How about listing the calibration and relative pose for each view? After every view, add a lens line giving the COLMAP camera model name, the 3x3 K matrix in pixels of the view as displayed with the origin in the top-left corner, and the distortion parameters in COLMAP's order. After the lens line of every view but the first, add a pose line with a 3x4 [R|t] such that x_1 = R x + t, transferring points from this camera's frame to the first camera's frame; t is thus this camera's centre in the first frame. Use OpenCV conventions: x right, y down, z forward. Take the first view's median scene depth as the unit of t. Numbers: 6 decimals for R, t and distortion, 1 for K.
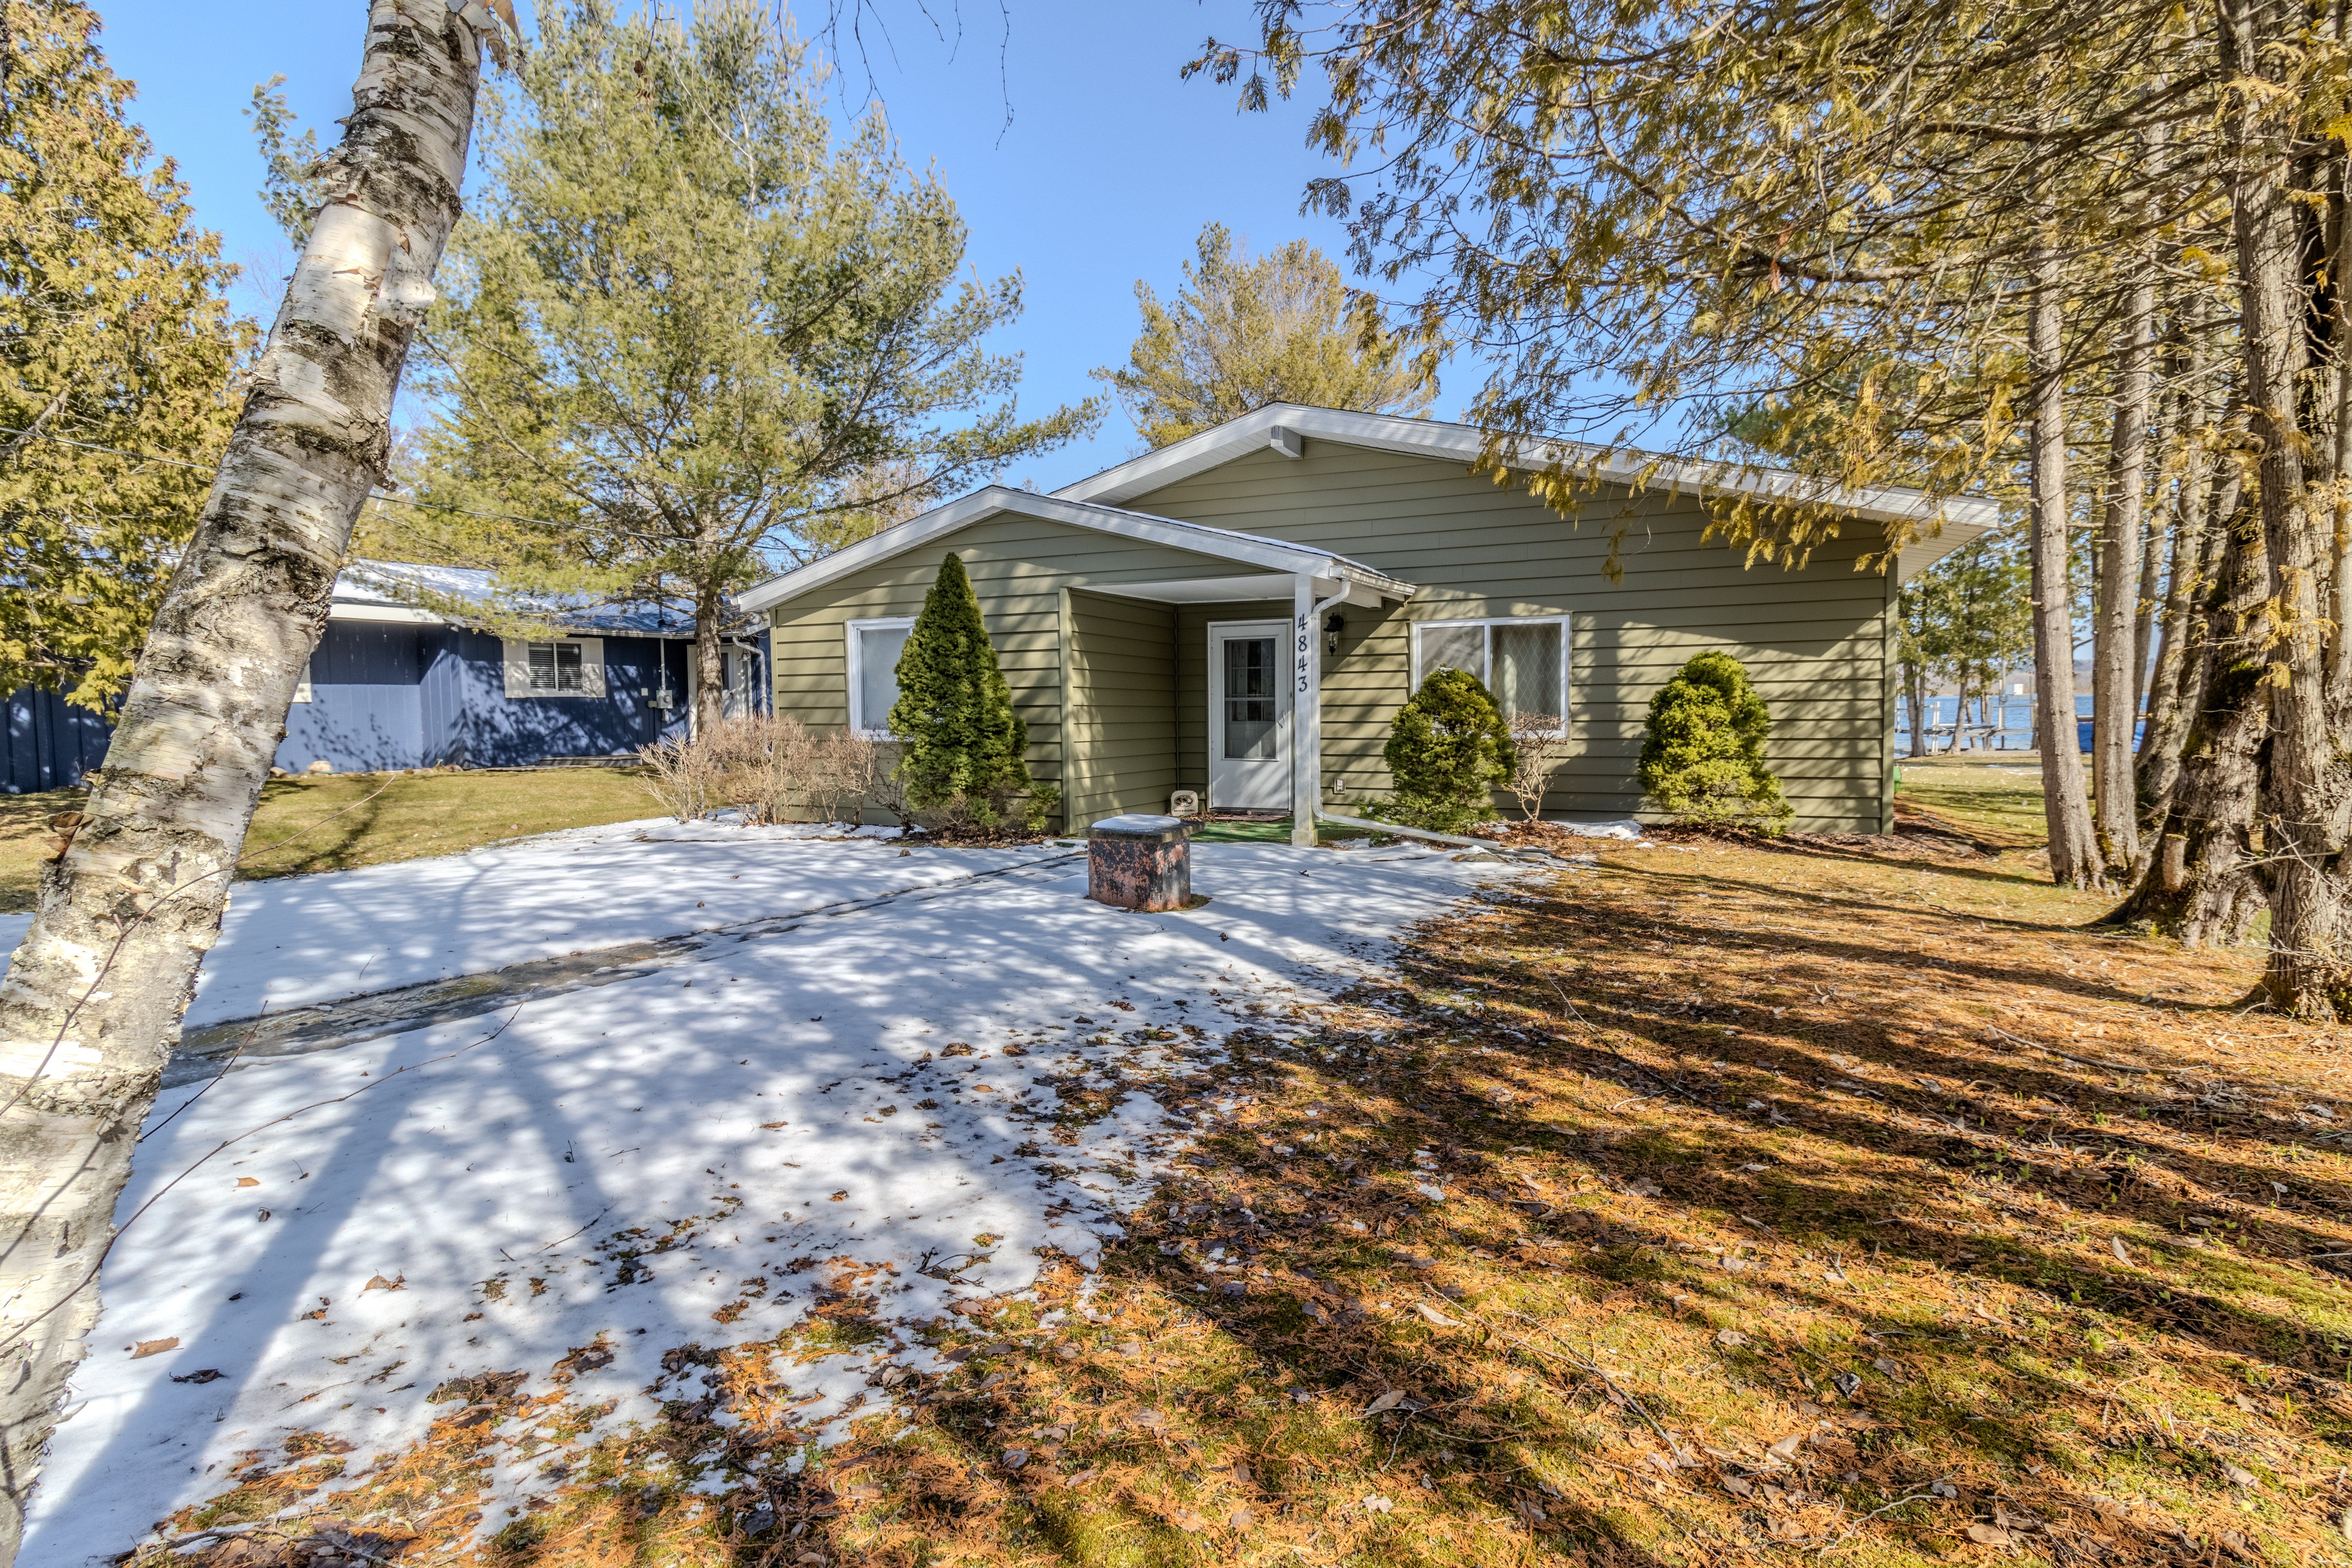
lens RADIAL K [[1140.8, 0, 1176.0], [0, 1140.8, 784.0], [0, 0, 1]] dist [0.004760, 0.000913]
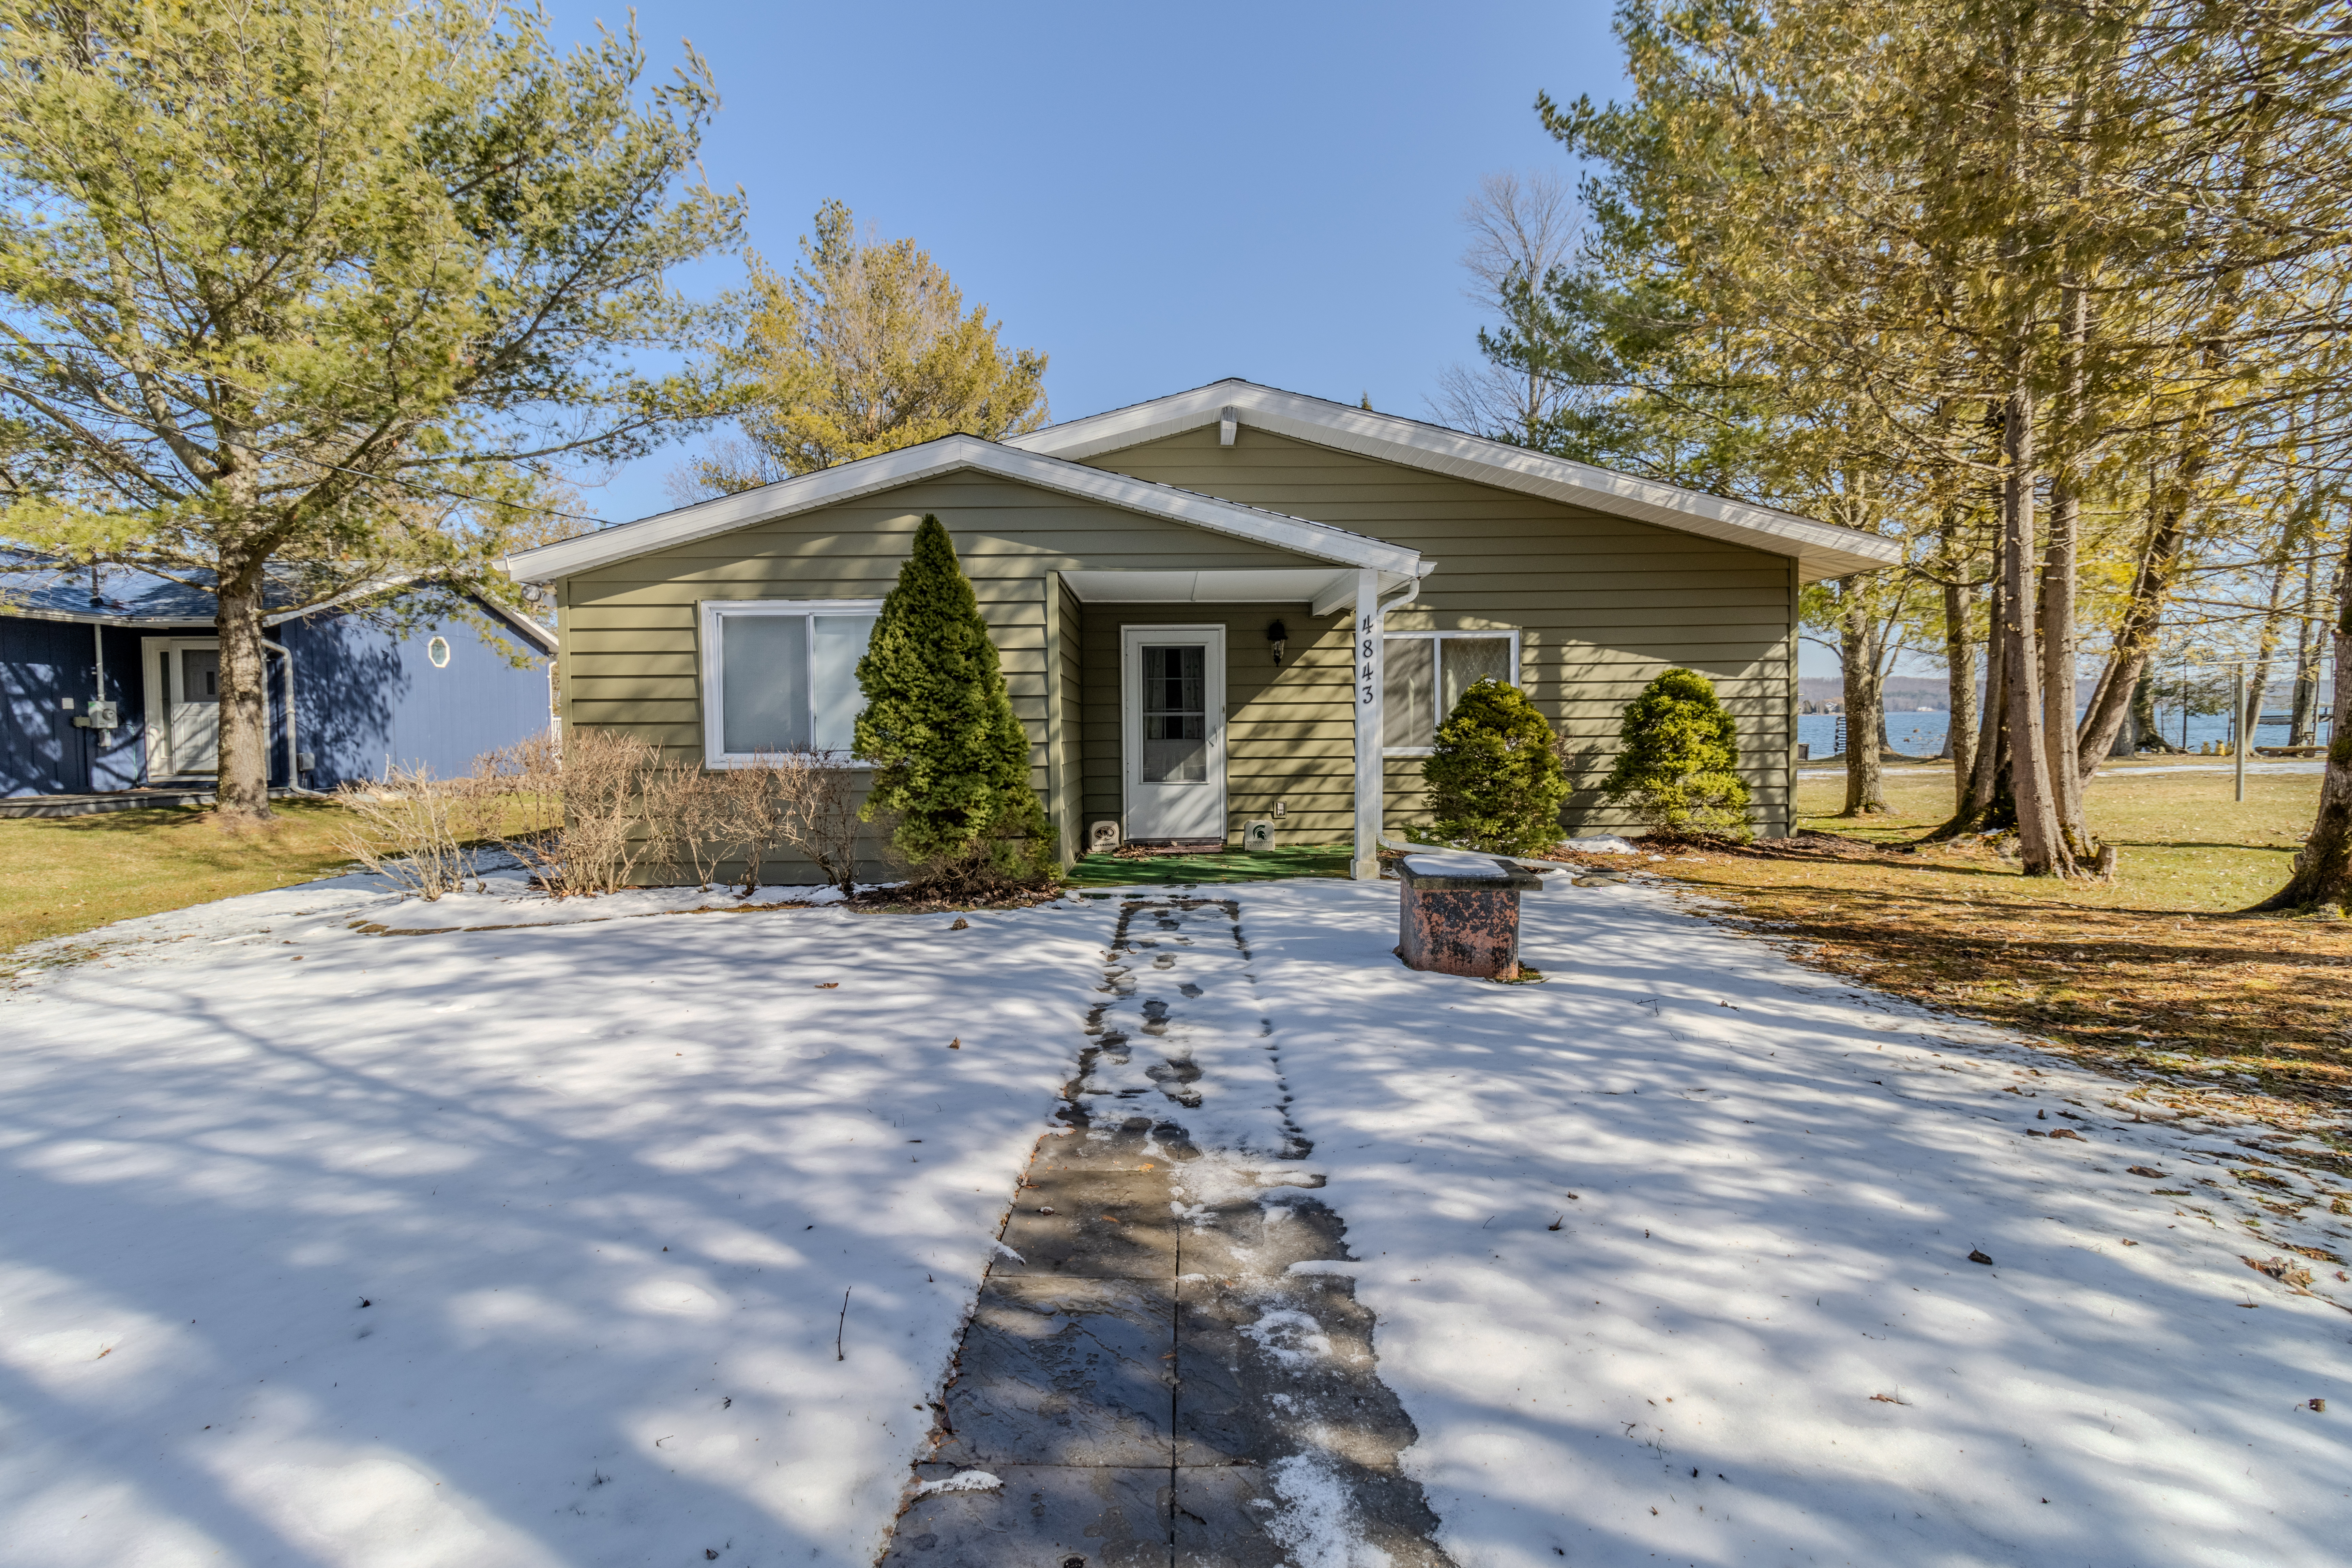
lens RADIAL K [[1115.5, 0, 1179.1], [0, 1115.5, 769.9], [0, 0, 1]] dist [0.003832, 0.001174]
pose [[0.897817, -0.017121, 0.440036, -0.353663], [0.030916, 0.999229, -0.024200, -0.012294], [-0.439282, 0.035331, 0.897654, 0.259903]]
